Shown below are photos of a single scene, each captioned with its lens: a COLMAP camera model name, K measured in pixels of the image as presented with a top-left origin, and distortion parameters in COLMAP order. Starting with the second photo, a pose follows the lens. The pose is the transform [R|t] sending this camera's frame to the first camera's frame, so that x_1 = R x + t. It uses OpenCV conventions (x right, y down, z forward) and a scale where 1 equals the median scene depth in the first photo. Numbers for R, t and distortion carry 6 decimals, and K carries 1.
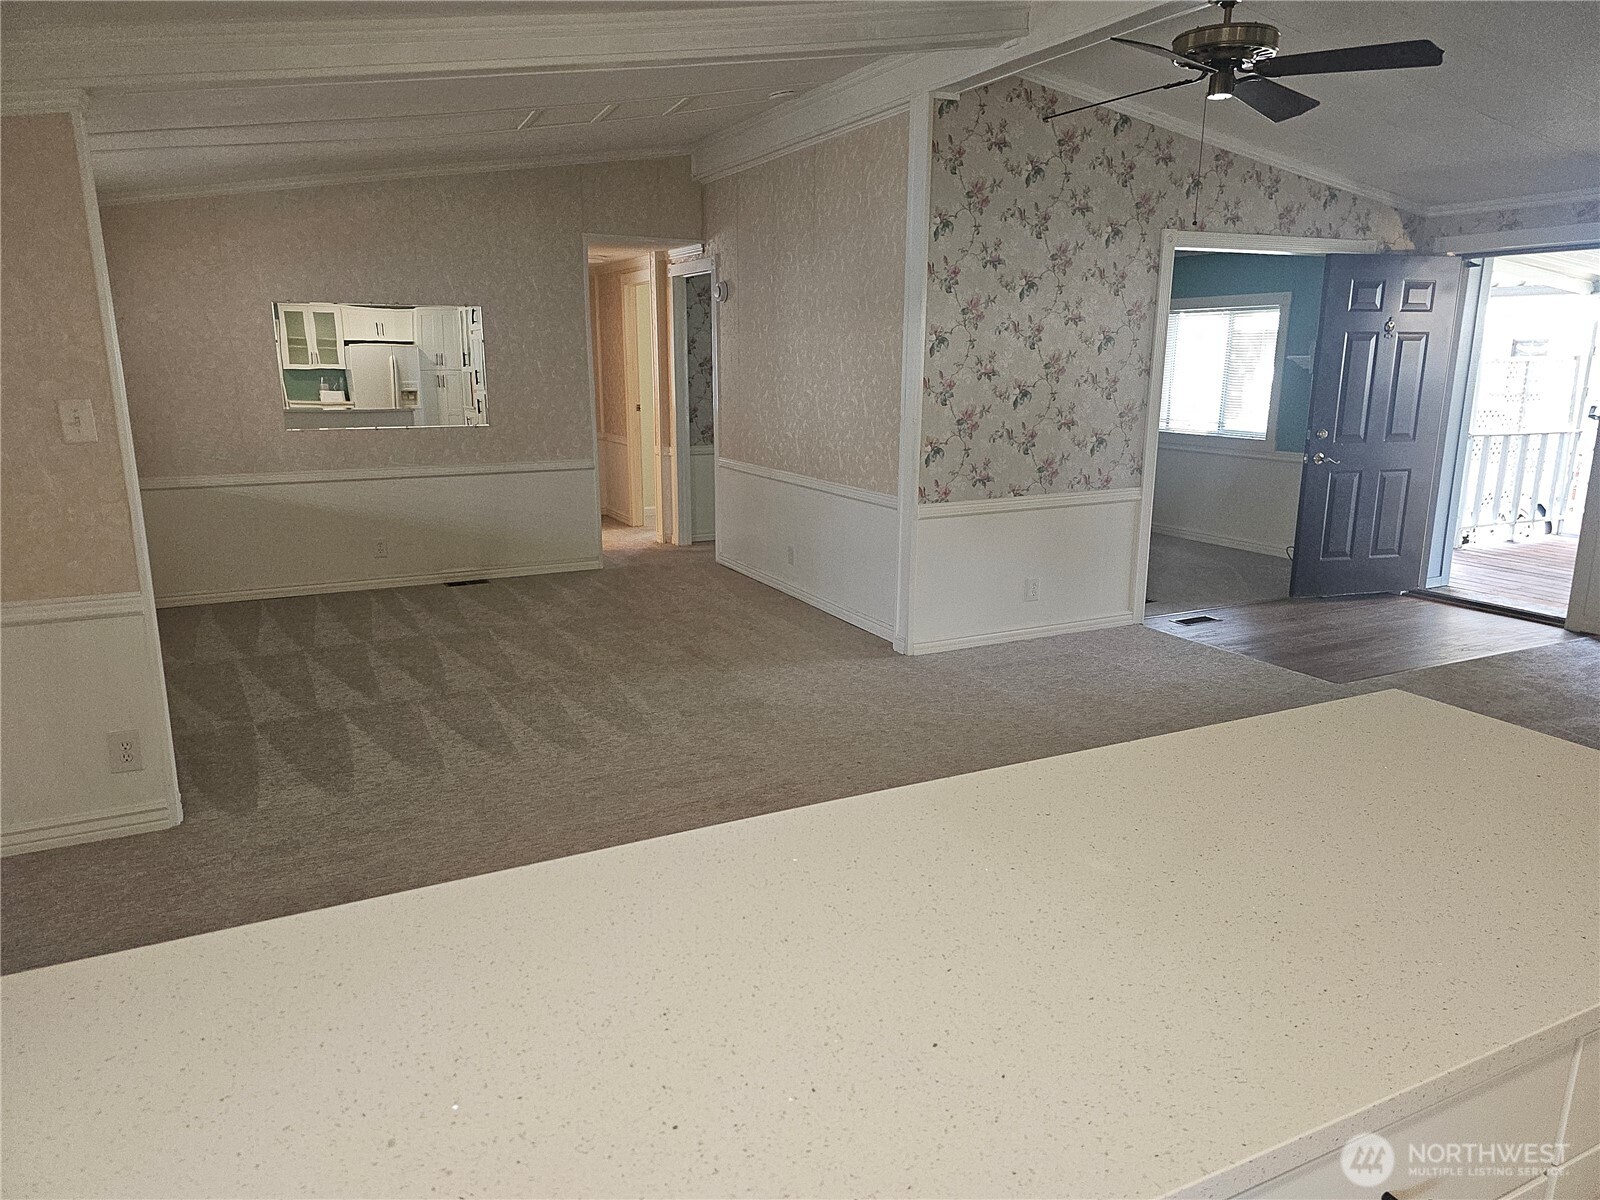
lens RADIAL K [[1070.2, 0, 806.8], [0, 1070.2, 603.0], [0, 0, 1]] dist [0.078229, -0.079377]
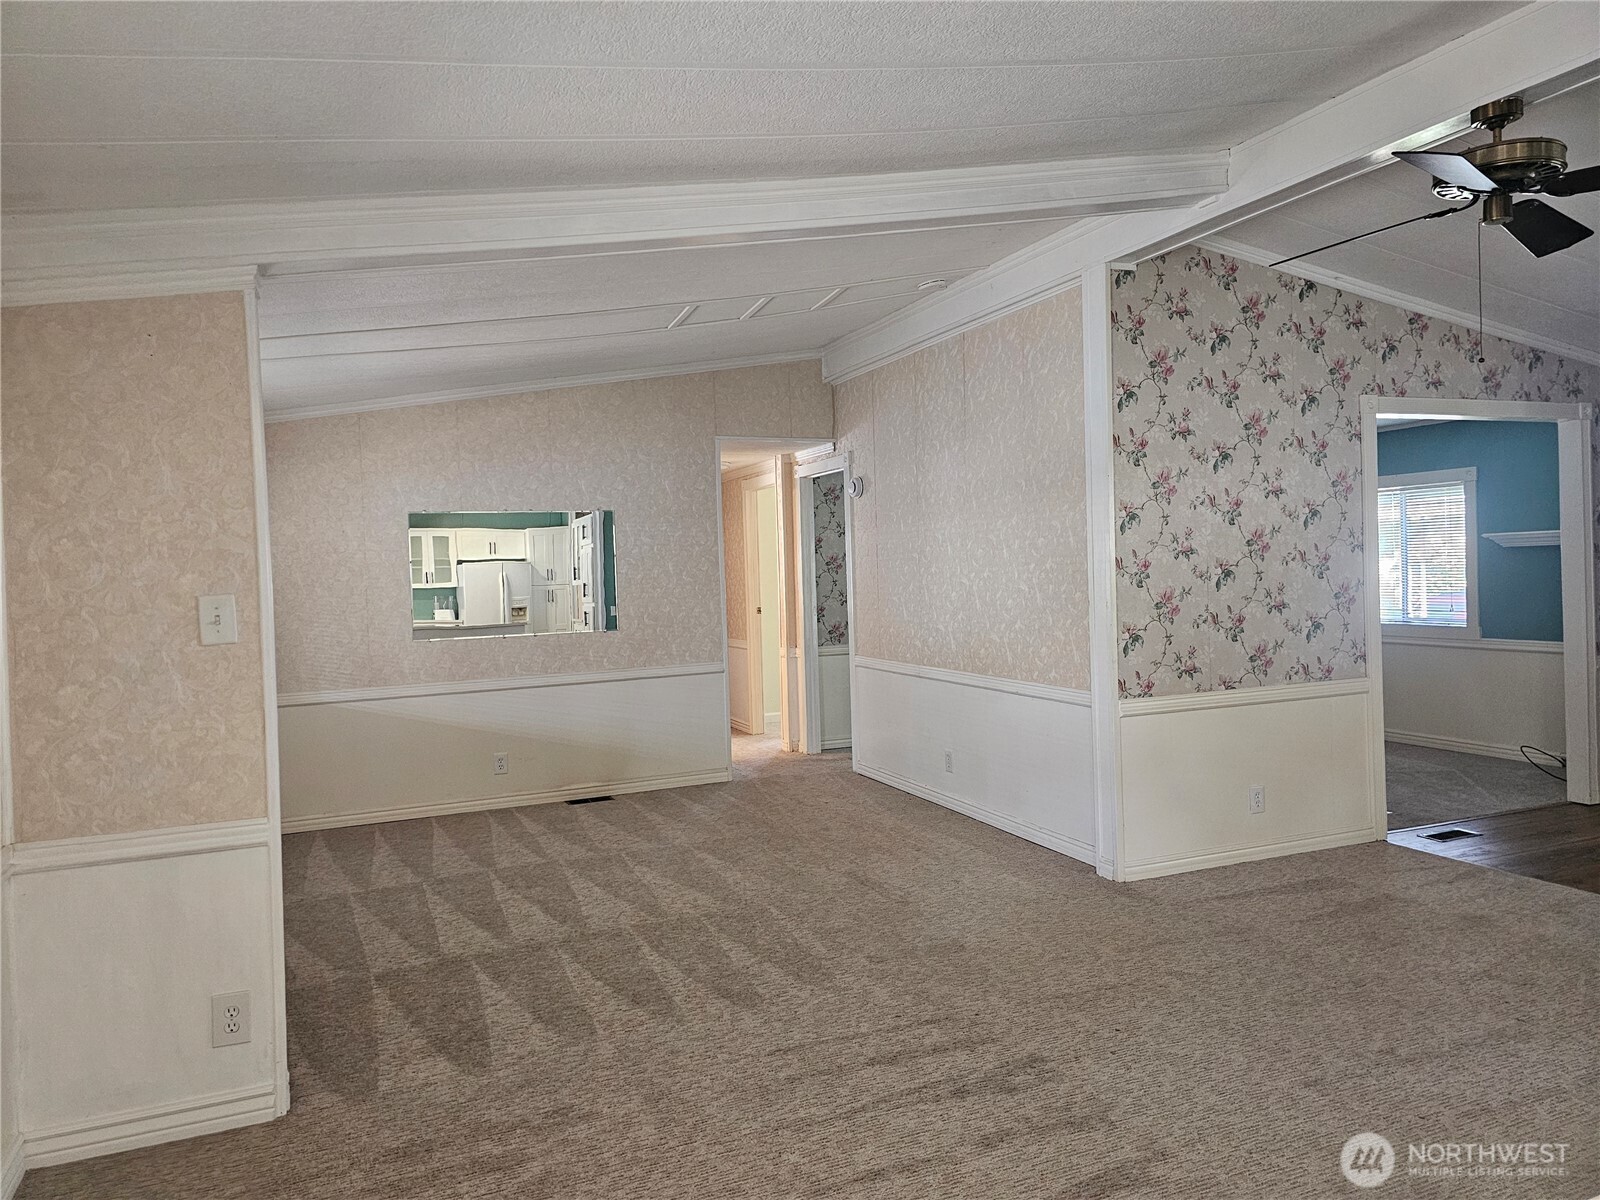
lens RADIAL K [[1070.2, 0, 794.8], [0, 1070.2, 590.7], [0, 0, 1]] dist [0.078229, -0.079377]
pose [[0.996527, -0.029823, -0.077741, -0.082398], [0.013185, 0.978397, -0.206312, -0.002201], [0.082214, 0.204570, 0.975393, 0.108412]]
